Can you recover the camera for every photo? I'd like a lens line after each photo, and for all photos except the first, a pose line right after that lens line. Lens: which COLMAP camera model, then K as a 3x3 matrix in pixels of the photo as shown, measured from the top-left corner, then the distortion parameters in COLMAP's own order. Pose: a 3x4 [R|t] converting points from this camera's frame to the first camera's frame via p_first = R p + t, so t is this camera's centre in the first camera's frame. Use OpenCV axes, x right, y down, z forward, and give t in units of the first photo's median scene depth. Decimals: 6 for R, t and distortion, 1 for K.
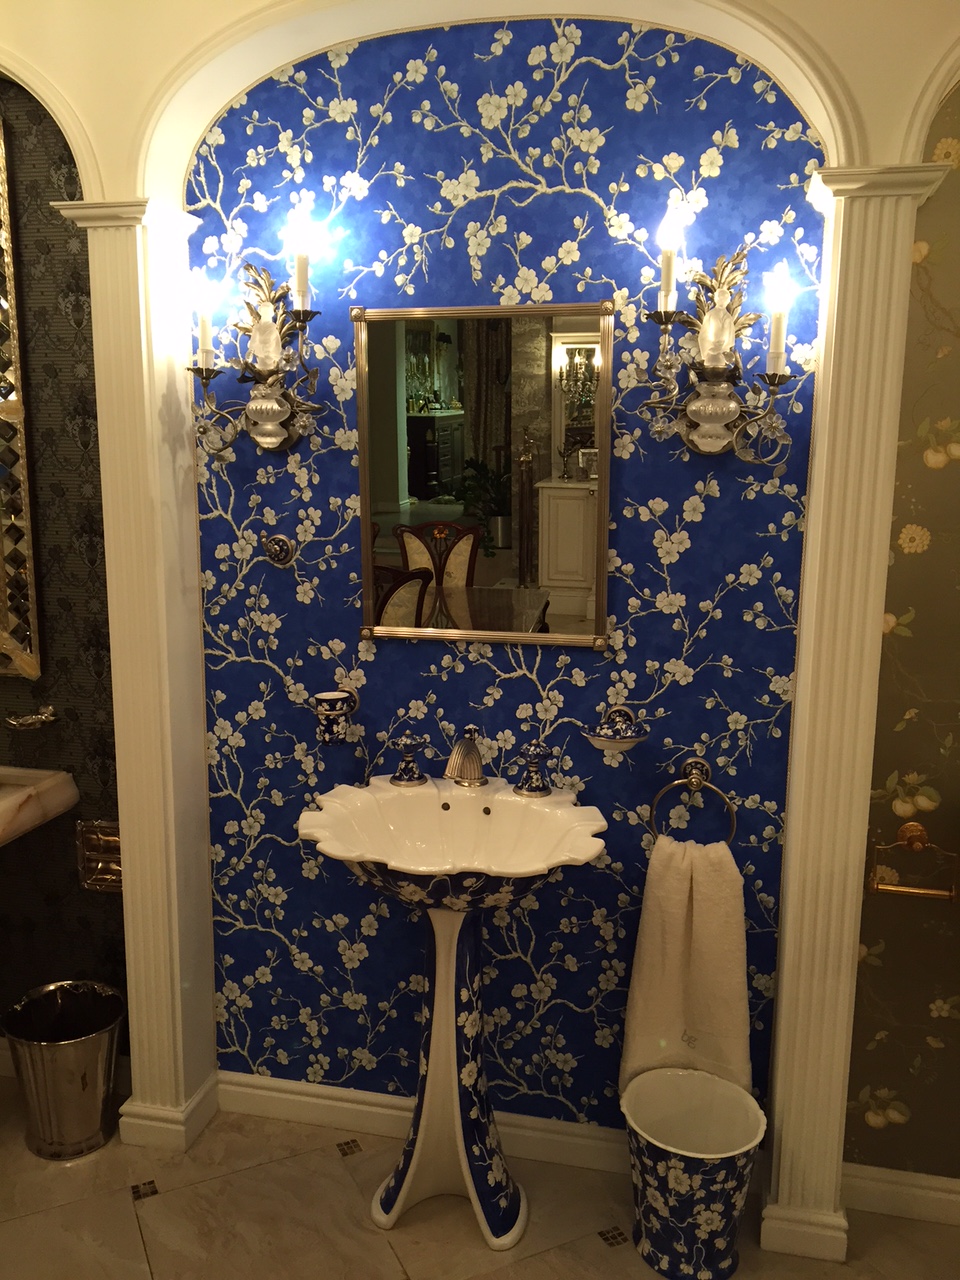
lens RADIAL K [[1087.6, 0, 475.0], [0, 1087.6, 642.7], [0, 0, 1]] dist [0.031599, -0.037679]
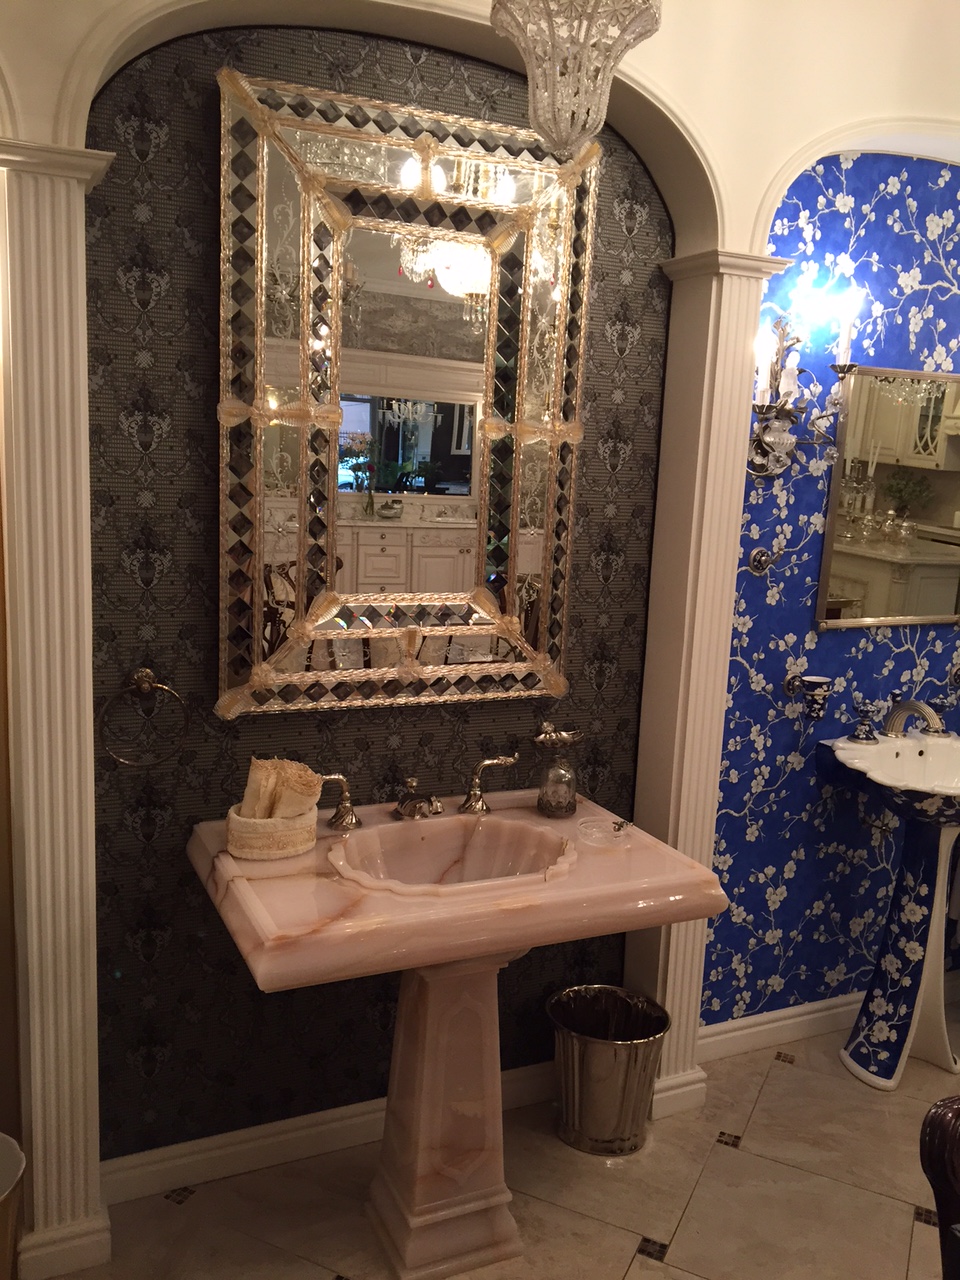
lens RADIAL K [[1087.6, 0, 477.3], [0, 1087.6, 642.9], [0, 0, 1]] dist [0.031599, -0.037679]
pose [[0.781869, -0.078405, 0.618492, -1.198117], [0.076757, 0.996619, 0.029307, -0.057072], [-0.618699, 0.024559, 0.785244, 0.285292]]
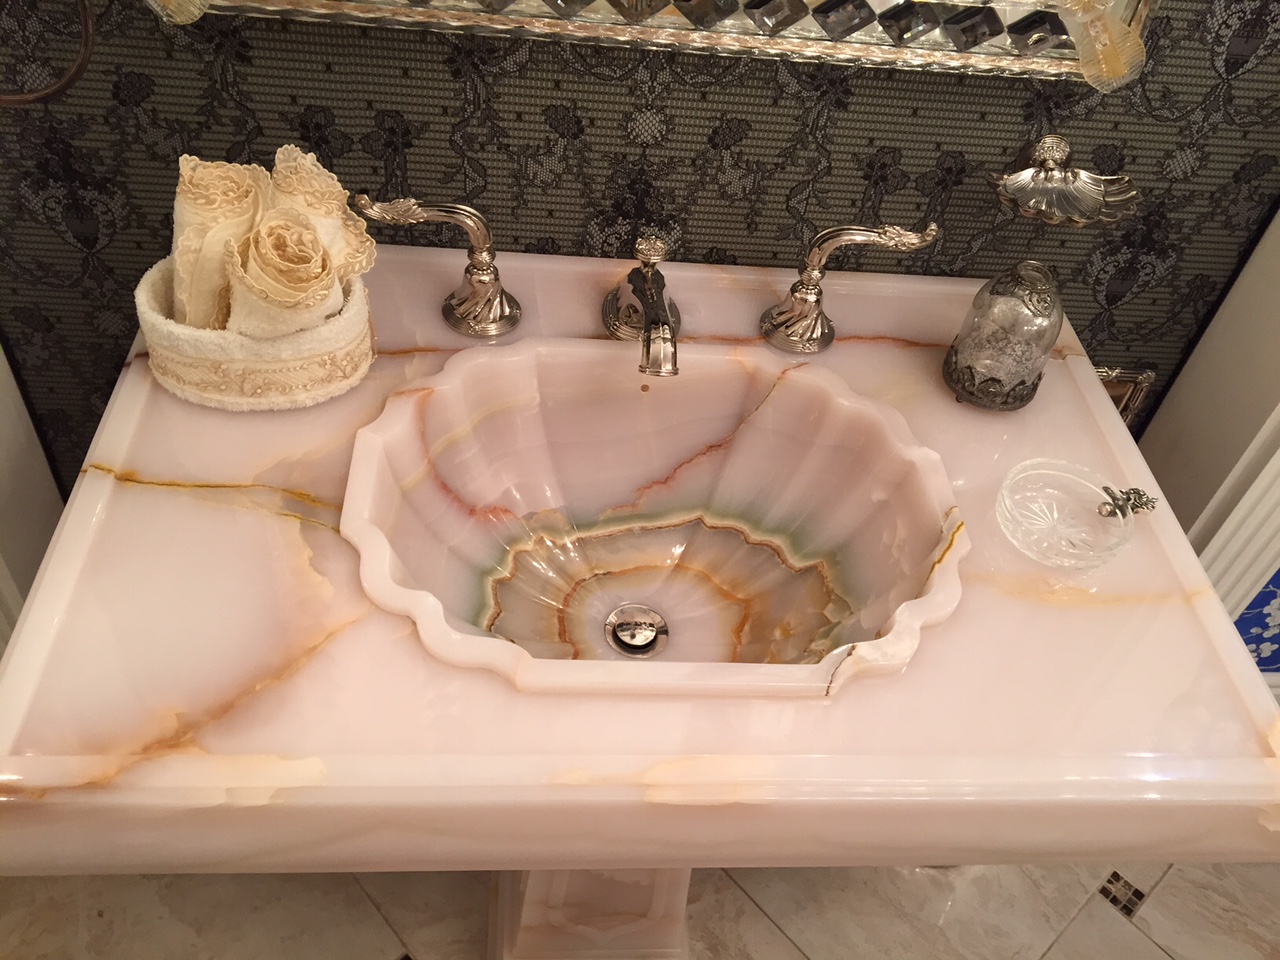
lens RADIAL K [[1087.6, 0, 640.5], [0, 1087.6, 484.0], [0, 0, 1]] dist [0.031599, -0.037679]
pose [[0.951854, -0.142640, 0.271344, -0.753758], [-0.046234, 0.808227, 0.587053, -0.077700], [-0.303045, -0.571334, 0.762719, 0.756166]]
